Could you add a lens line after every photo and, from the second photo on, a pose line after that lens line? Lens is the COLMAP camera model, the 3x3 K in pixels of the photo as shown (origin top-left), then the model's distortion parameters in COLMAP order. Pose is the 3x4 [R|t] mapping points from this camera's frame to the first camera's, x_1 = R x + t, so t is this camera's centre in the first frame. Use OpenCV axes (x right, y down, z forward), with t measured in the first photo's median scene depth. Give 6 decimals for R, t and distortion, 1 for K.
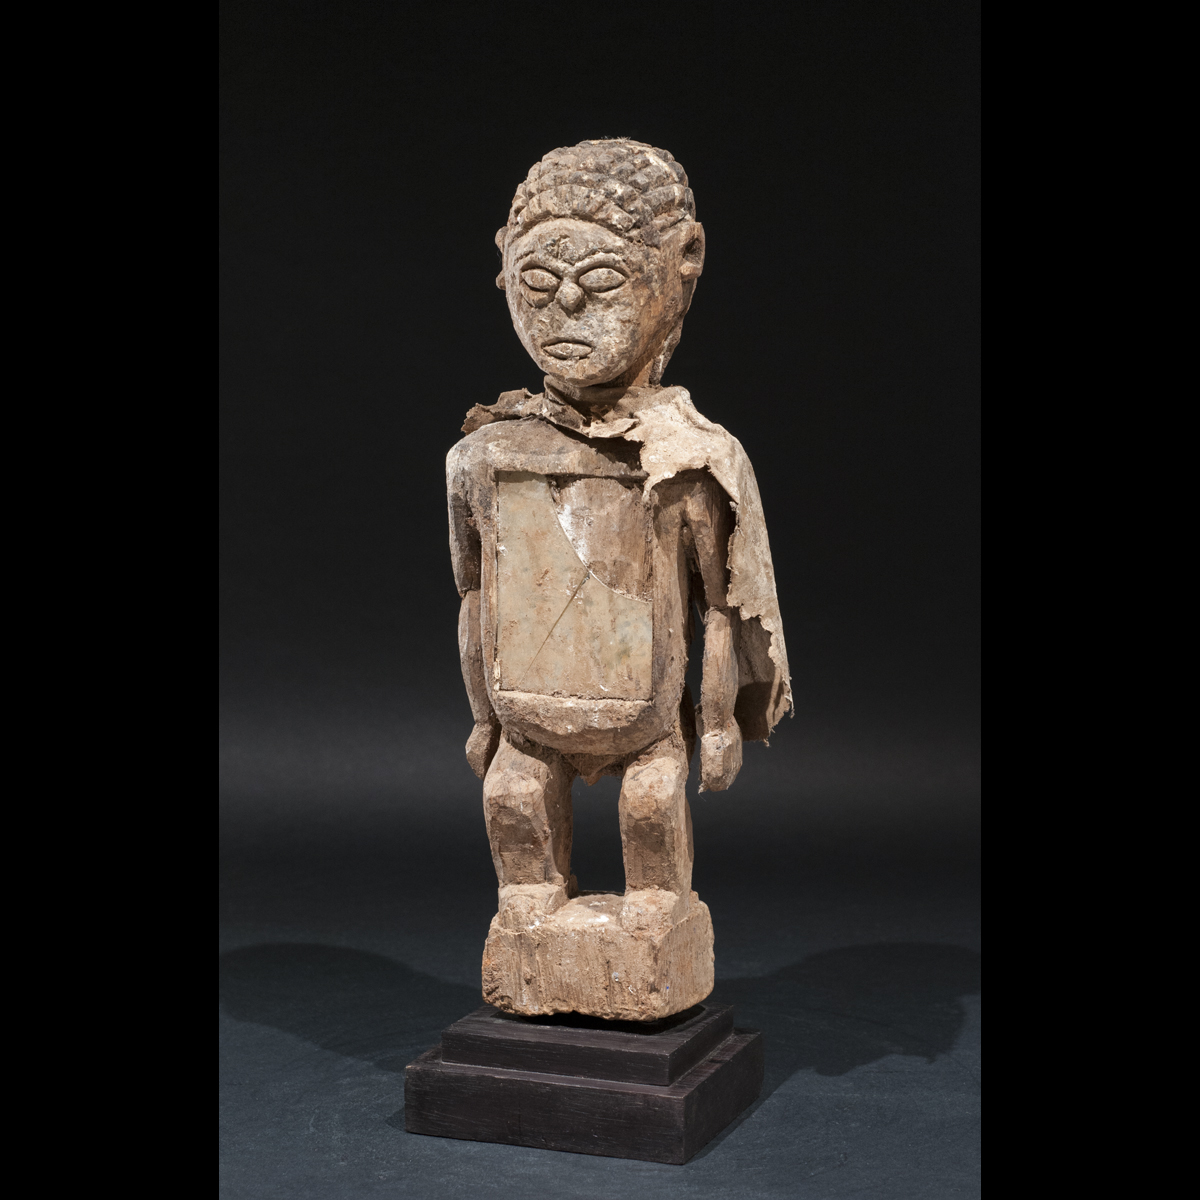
lens RADIAL K [[3256.6, 0, 600.0], [0, 3256.6, 600.0], [0, 0, 1]] dist [0.078365, 0.044029]
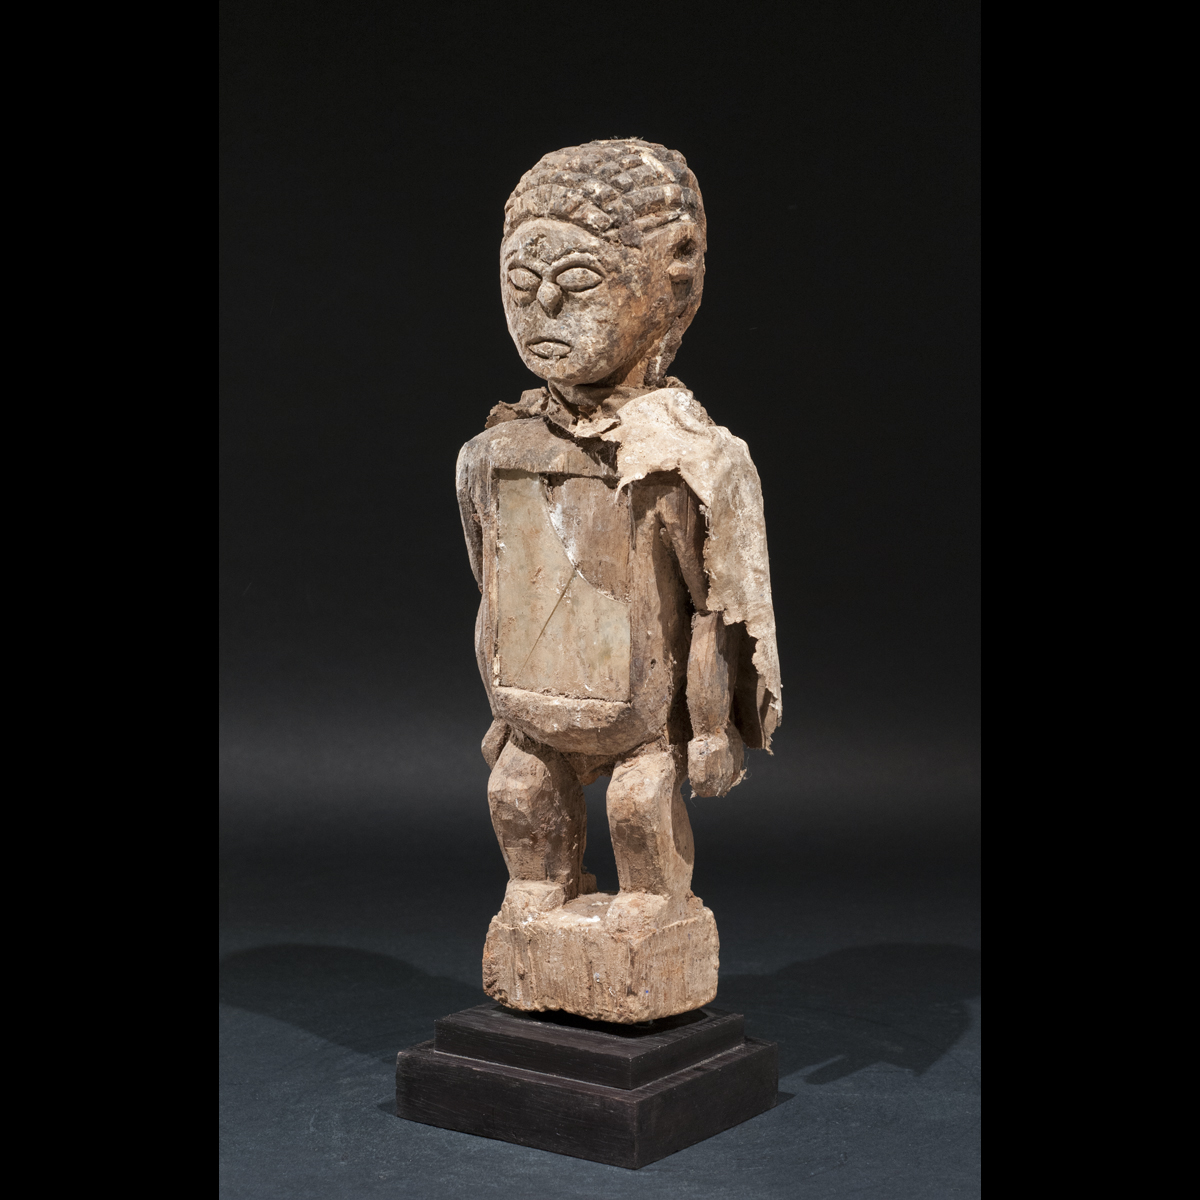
lens RADIAL K [[3256.6, 0, 600.0], [0, 3256.6, 600.0], [0, 0, 1]] dist [0.078365, 0.044029]
pose [[0.967967, 0.035123, -0.248608, 0.253926], [-0.035361, 0.999368, 0.003510, -0.003596], [0.248575, 0.005393, 0.968598, 0.032471]]
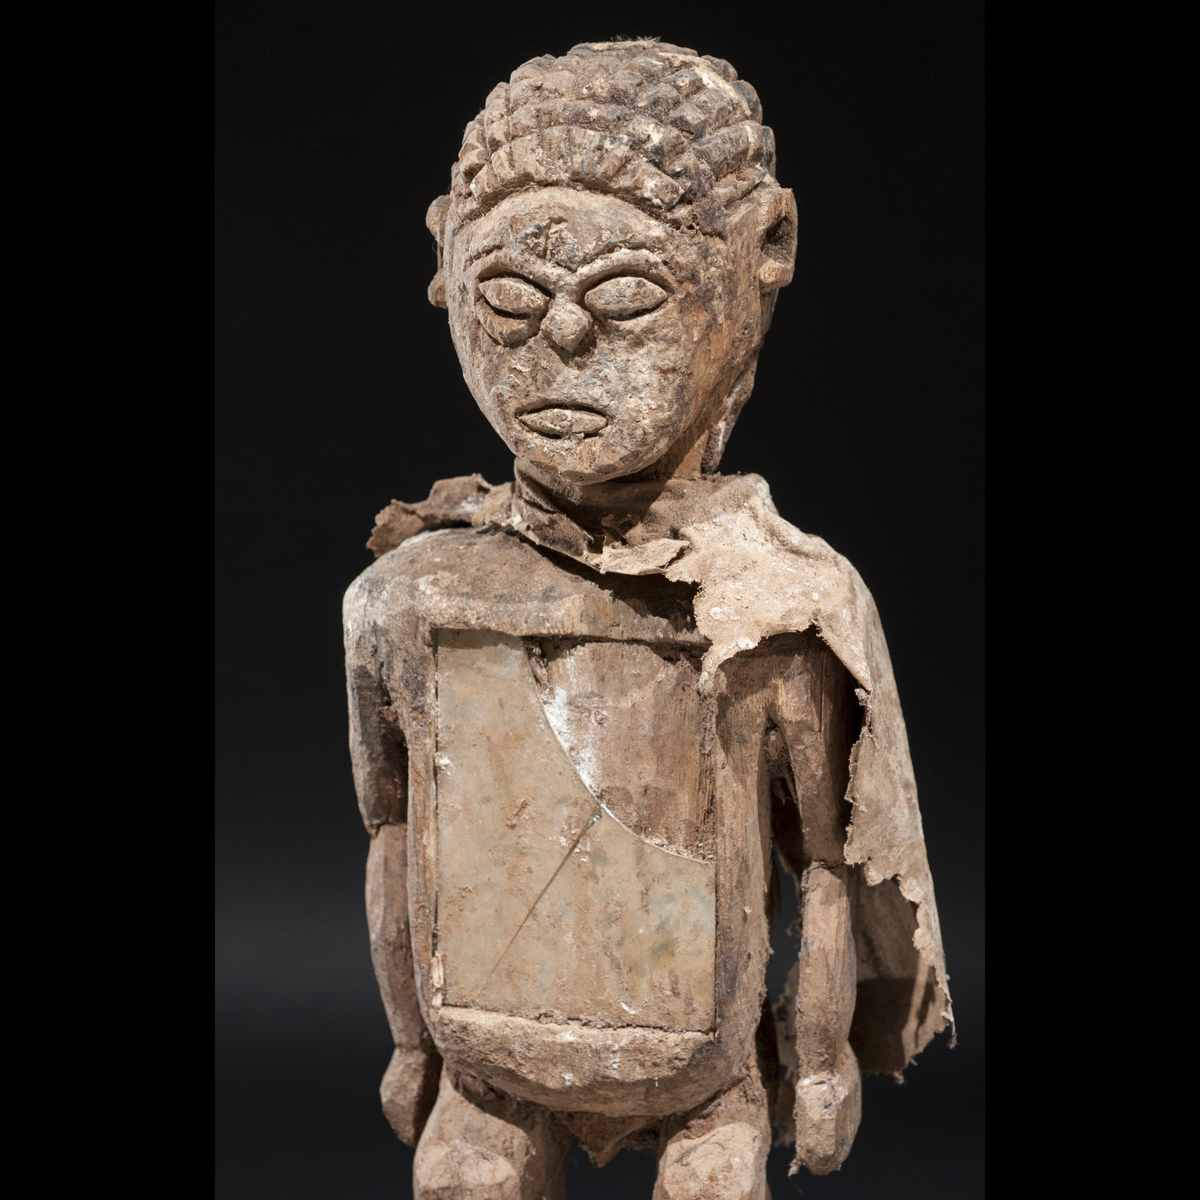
lens RADIAL K [[3476.8, 0, 598.1], [0, 3476.8, 583.7], [0, 0, 1]] dist [0.050836, 0.052936]
pose [[0.998755, -0.012803, 0.048209, -0.032653], [0.011489, 0.999558, 0.027428, -0.064323], [-0.048539, -0.026840, 0.998461, 0.397420]]
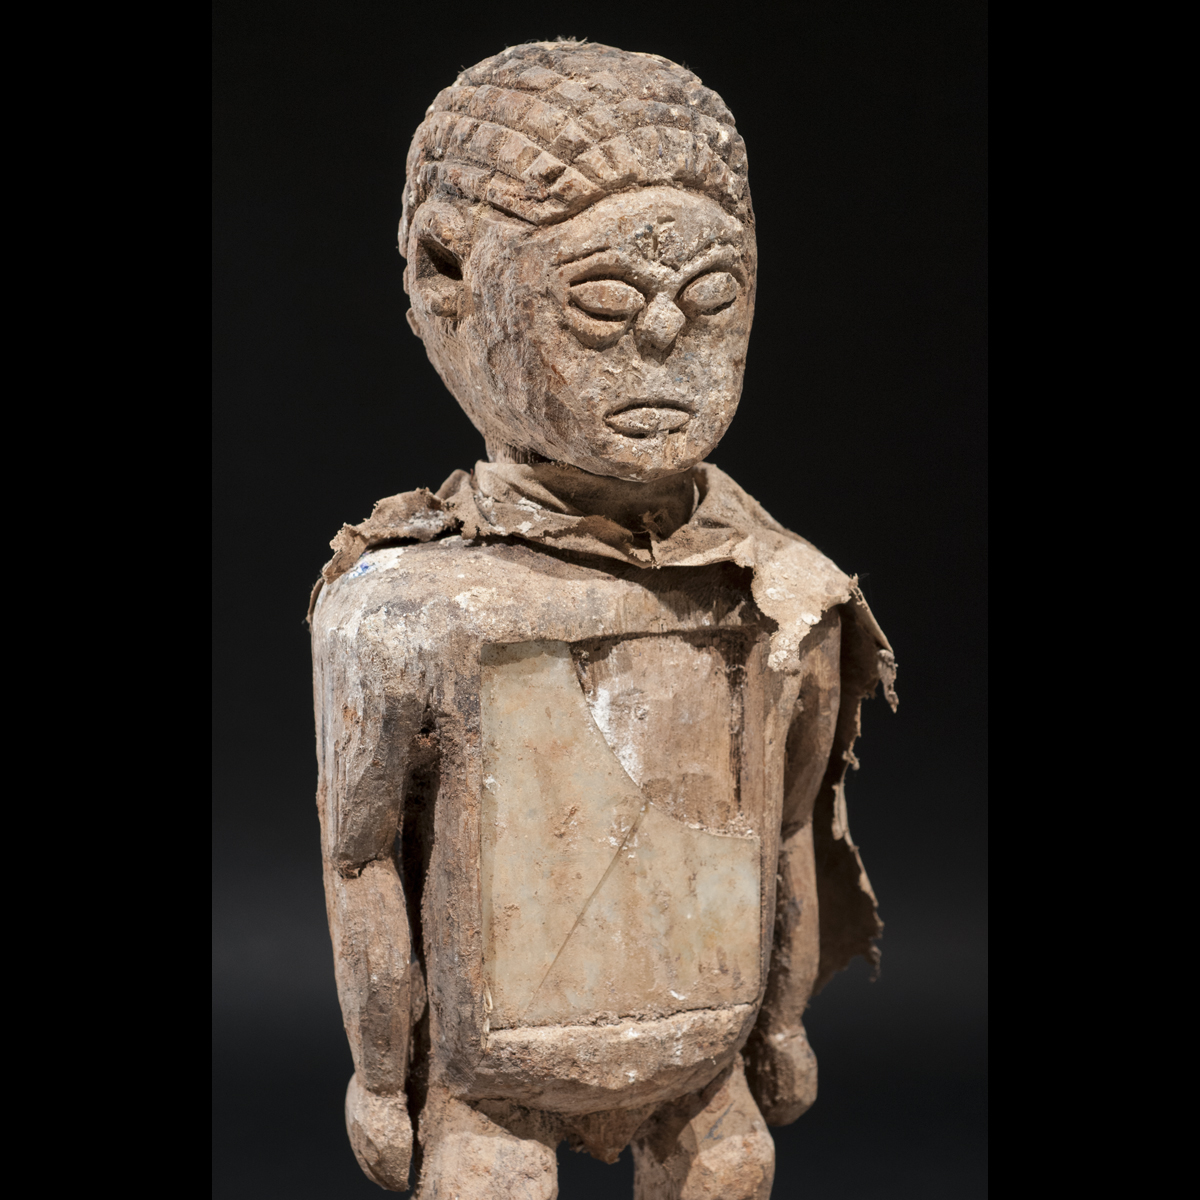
lens RADIAL K [[3476.8, 0, 598.1], [0, 3476.8, 583.7], [0, 0, 1]] dist [0.050836, 0.052936]
pose [[0.741128, -0.116340, 0.661207, -0.411199], [0.098096, 0.993066, 0.064778, -0.087251], [-0.664159, 0.016853, 0.747401, 0.550680]]
